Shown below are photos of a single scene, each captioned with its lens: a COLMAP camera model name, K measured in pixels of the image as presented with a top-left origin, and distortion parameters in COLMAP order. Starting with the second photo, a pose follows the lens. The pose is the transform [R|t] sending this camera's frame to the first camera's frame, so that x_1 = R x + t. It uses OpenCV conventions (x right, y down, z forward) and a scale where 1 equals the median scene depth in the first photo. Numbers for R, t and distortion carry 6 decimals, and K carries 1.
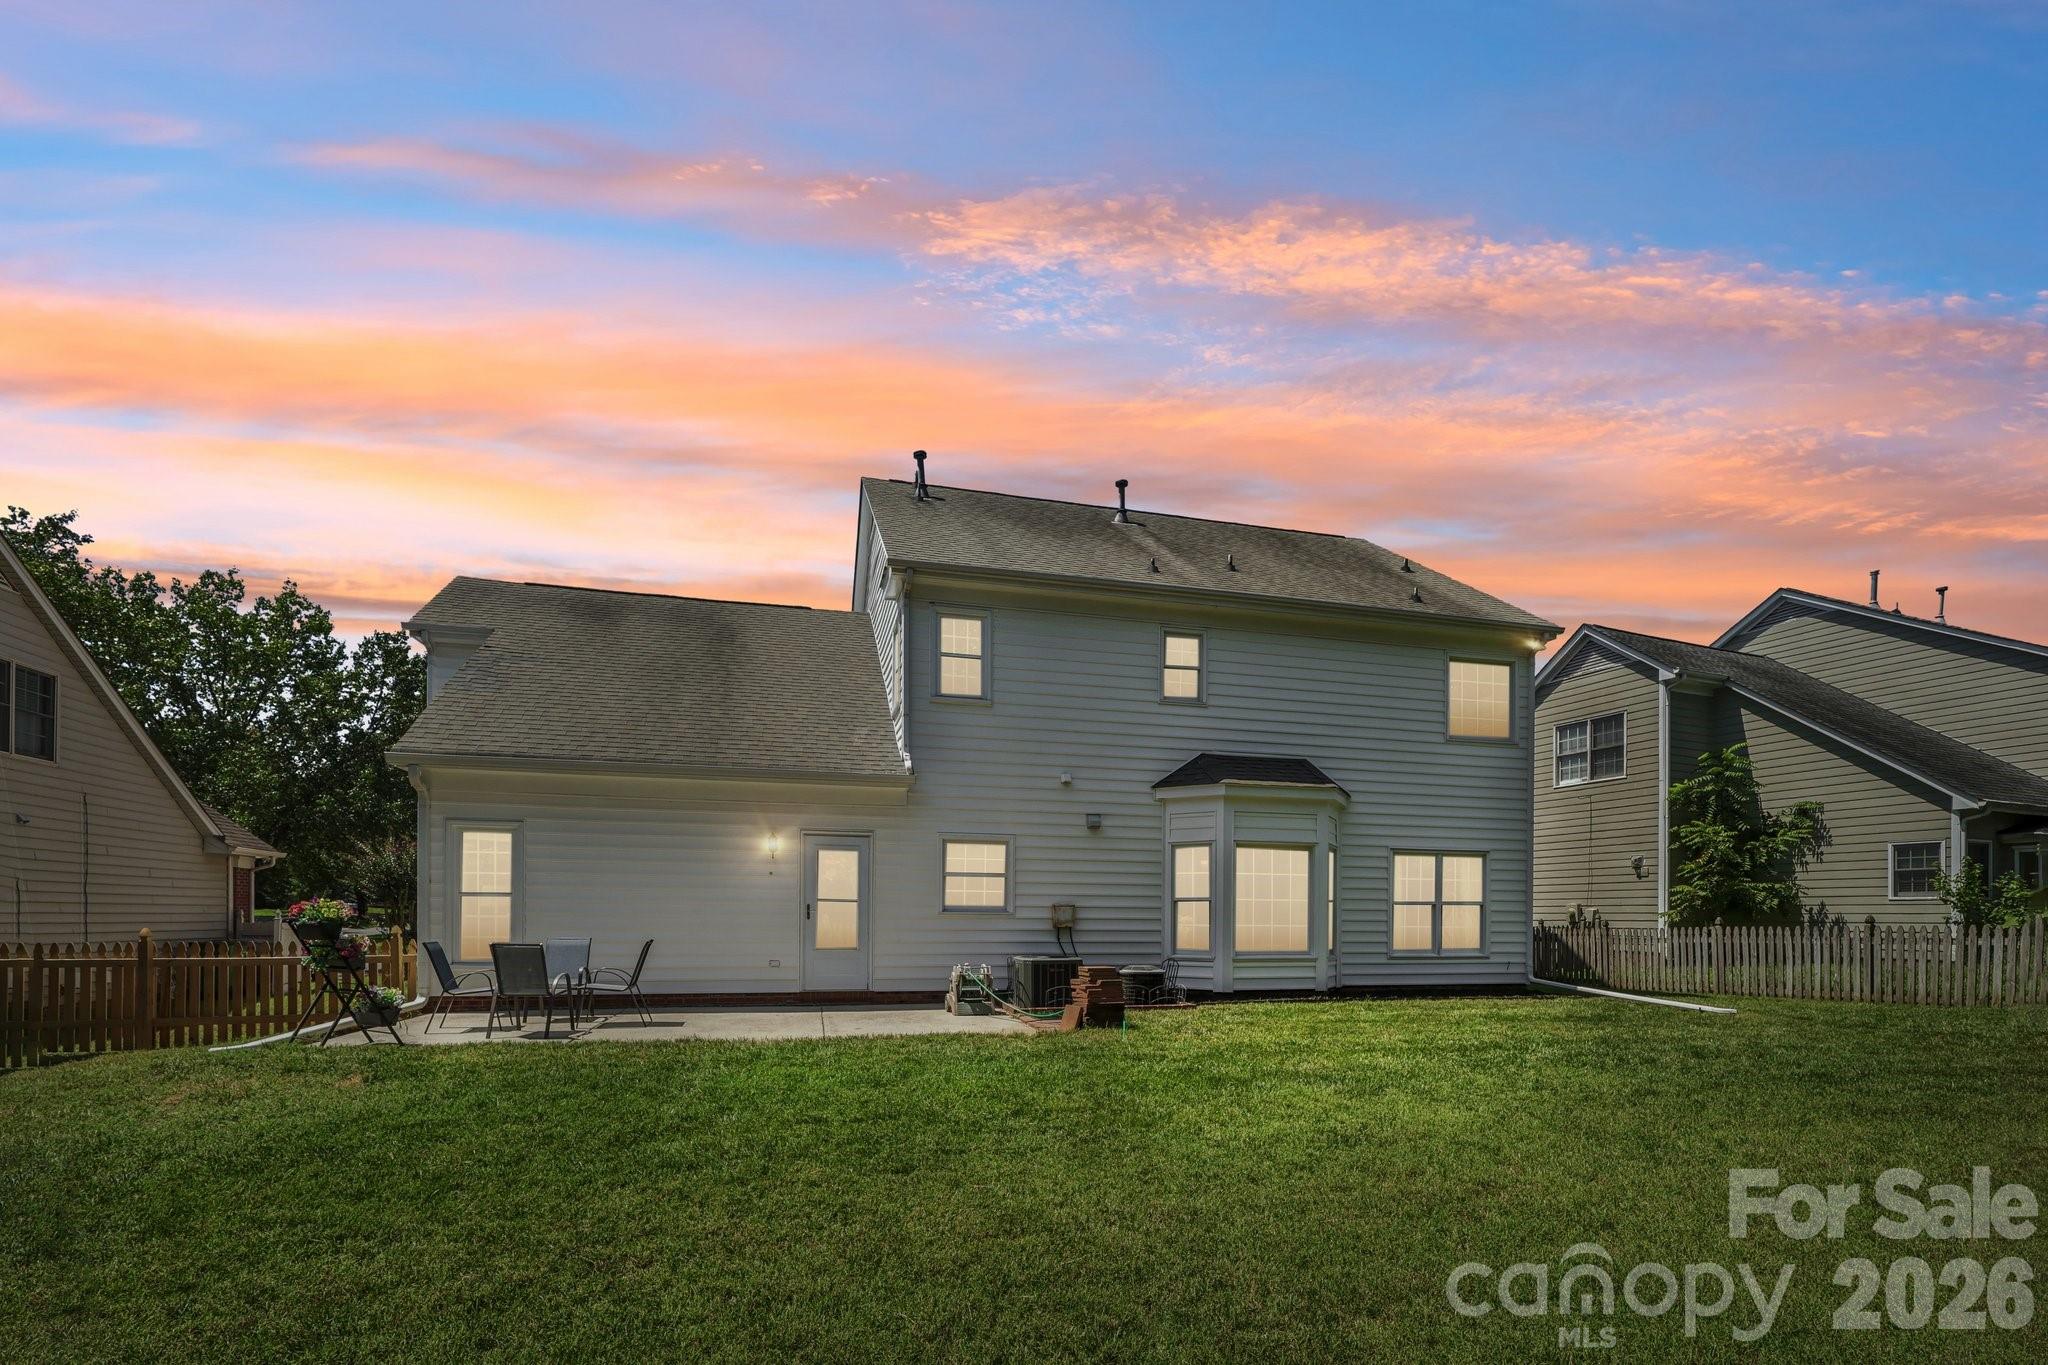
lens RADIAL K [[982.7, 0, 1024.2], [0, 982.7, 699.9], [0, 0, 1]] dist [0.000193, 0.000228]
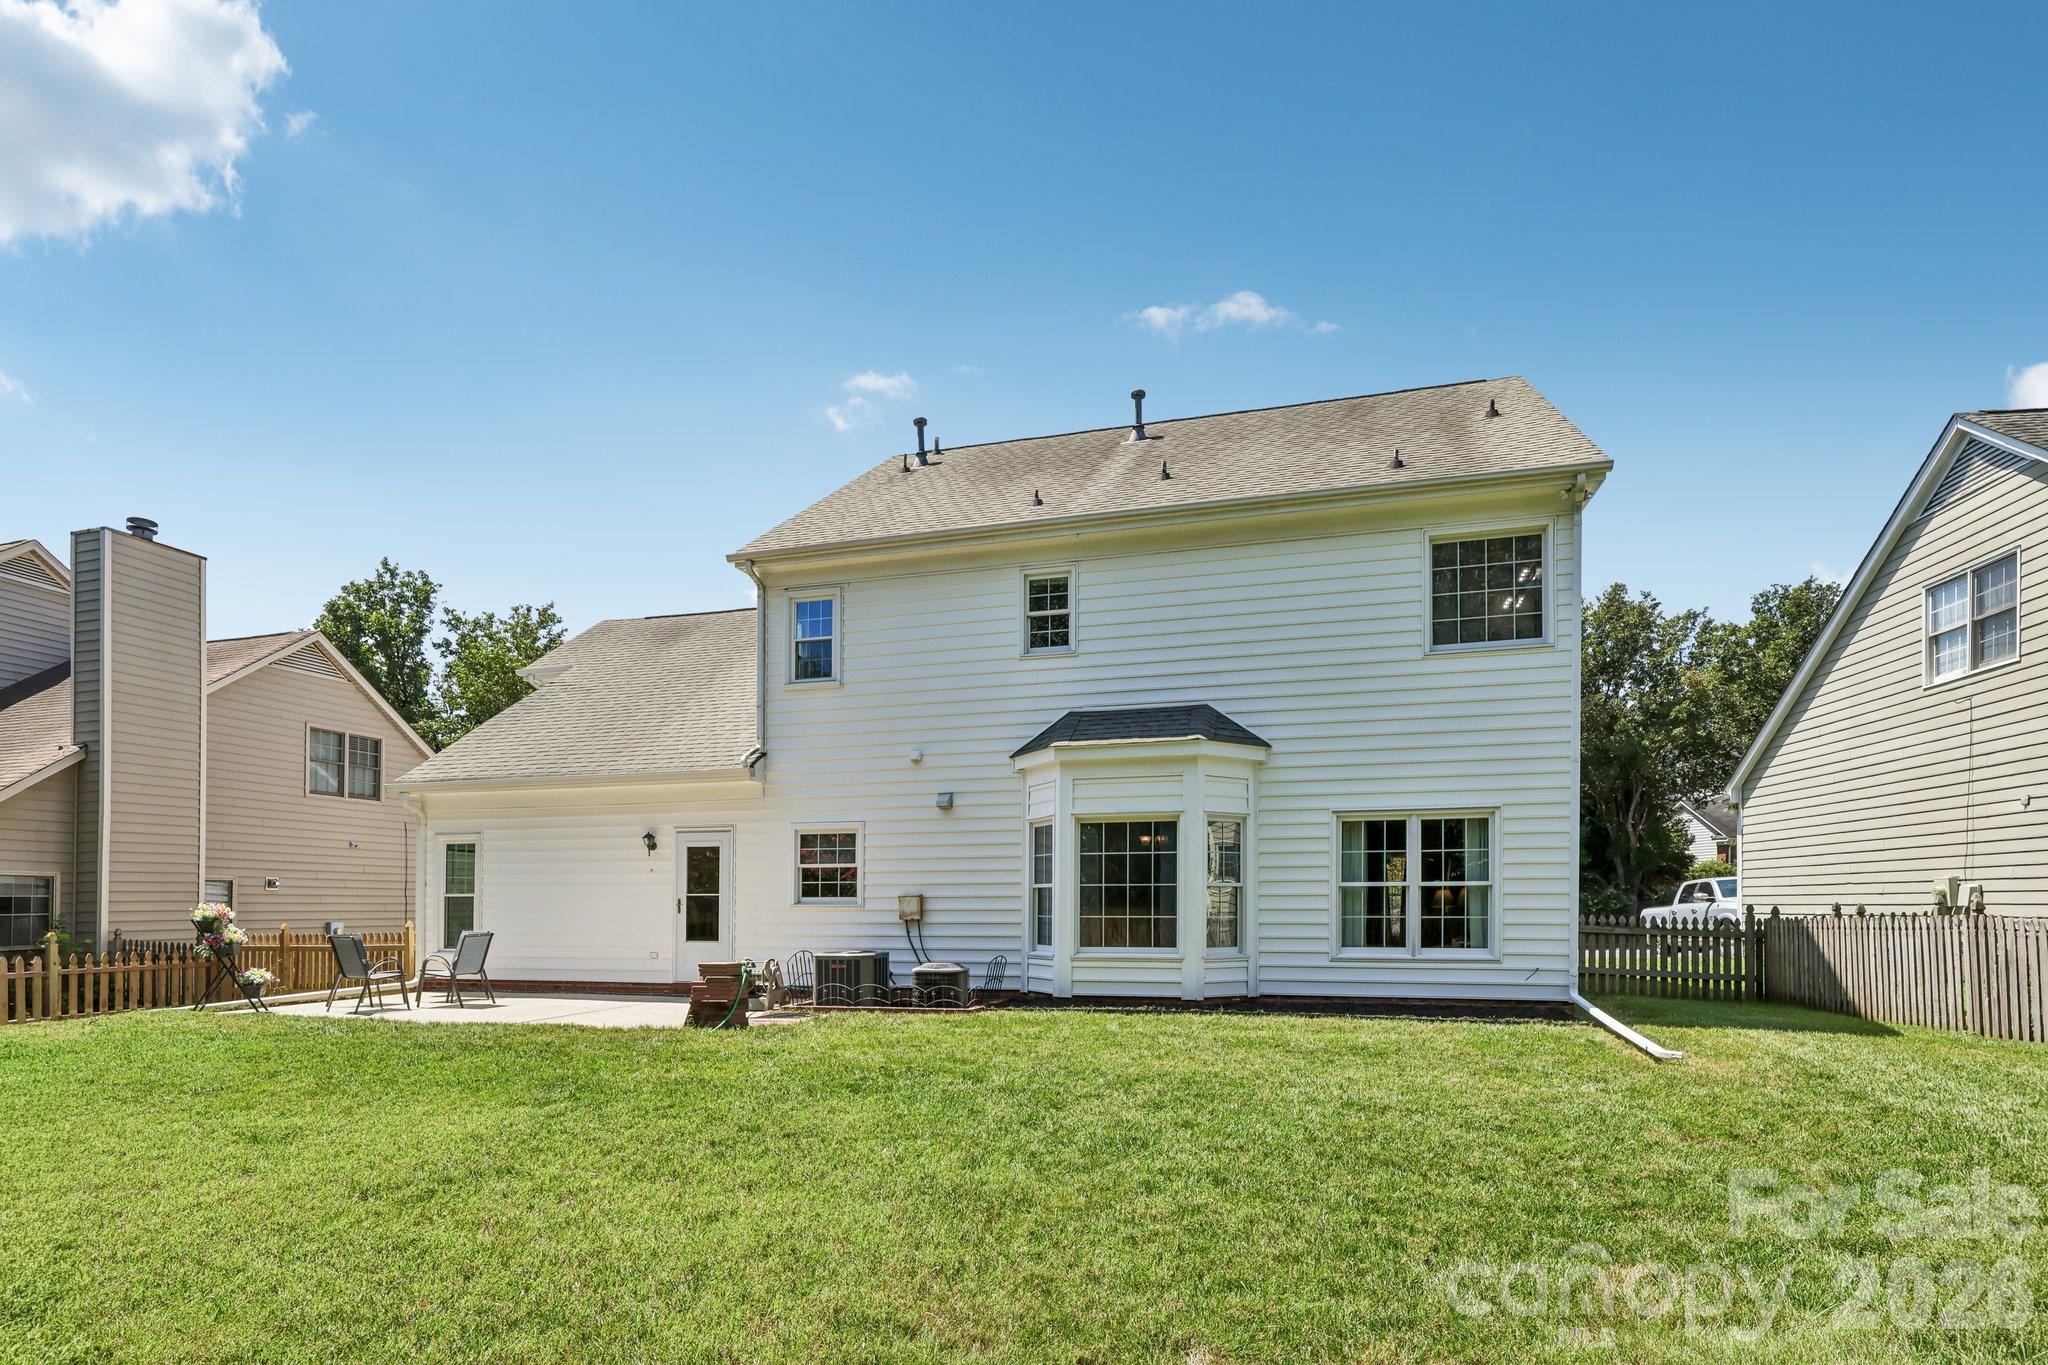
lens RADIAL K [[1076.1, 0, 1024.2], [0, 1076.1, 667.8], [0, 0, 1]] dist [0.010741, 0.000183]
pose [[0.846502, -0.123559, -0.517849, 0.606925], [0.125045, 0.991628, -0.032198, 0.040662], [0.517492, -0.037499, 0.854866, 0.187749]]
